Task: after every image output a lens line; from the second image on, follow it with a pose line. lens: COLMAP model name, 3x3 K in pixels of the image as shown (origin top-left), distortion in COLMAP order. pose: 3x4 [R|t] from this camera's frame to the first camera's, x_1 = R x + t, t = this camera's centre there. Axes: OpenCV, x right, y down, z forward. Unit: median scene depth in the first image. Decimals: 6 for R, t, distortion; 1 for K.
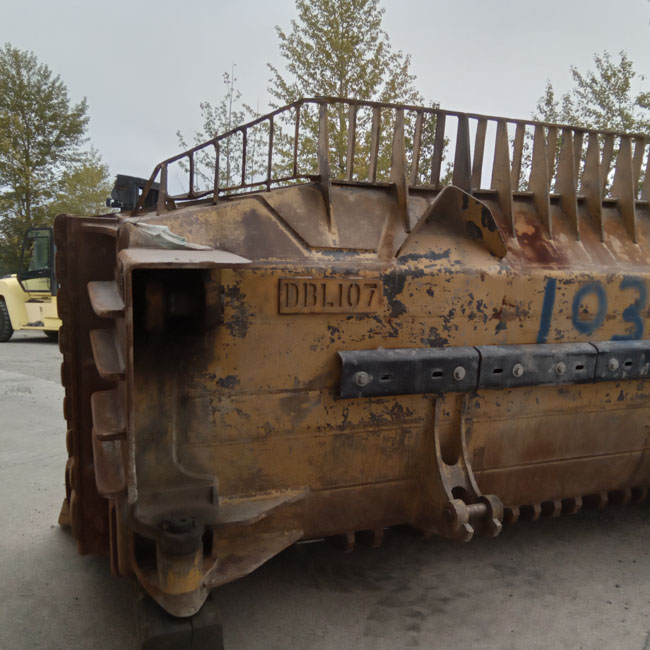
lens RADIAL K [[605.8, 0, 328.4], [0, 605.8, 326.0], [0, 0, 1]] dist [0.067019, -0.098553]
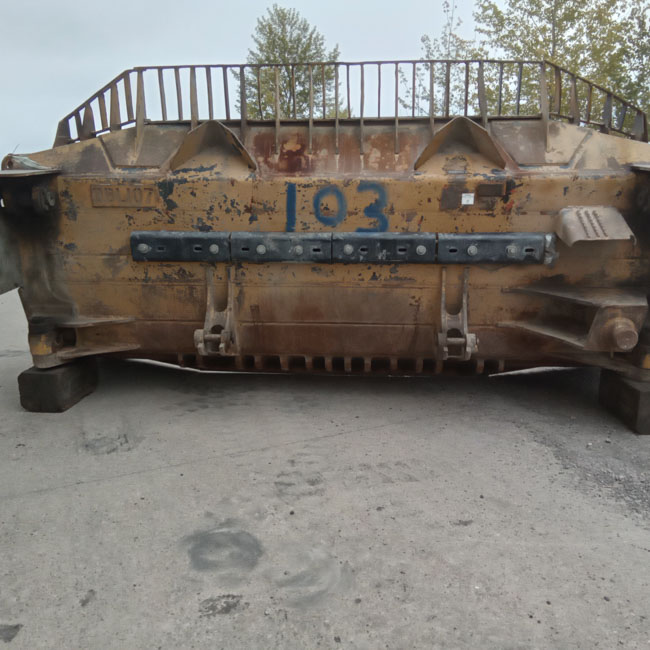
lens RADIAL K [[605.8, 0, 328.4], [0, 605.8, 326.0], [0, 0, 1]] dist [0.067019, -0.098553]
pose [[0.893749, 0.070607, -0.442976, 1.111840], [-0.025334, 0.993903, 0.107307, 0.095830], [0.447852, -0.084683, 0.890088, -0.217243]]
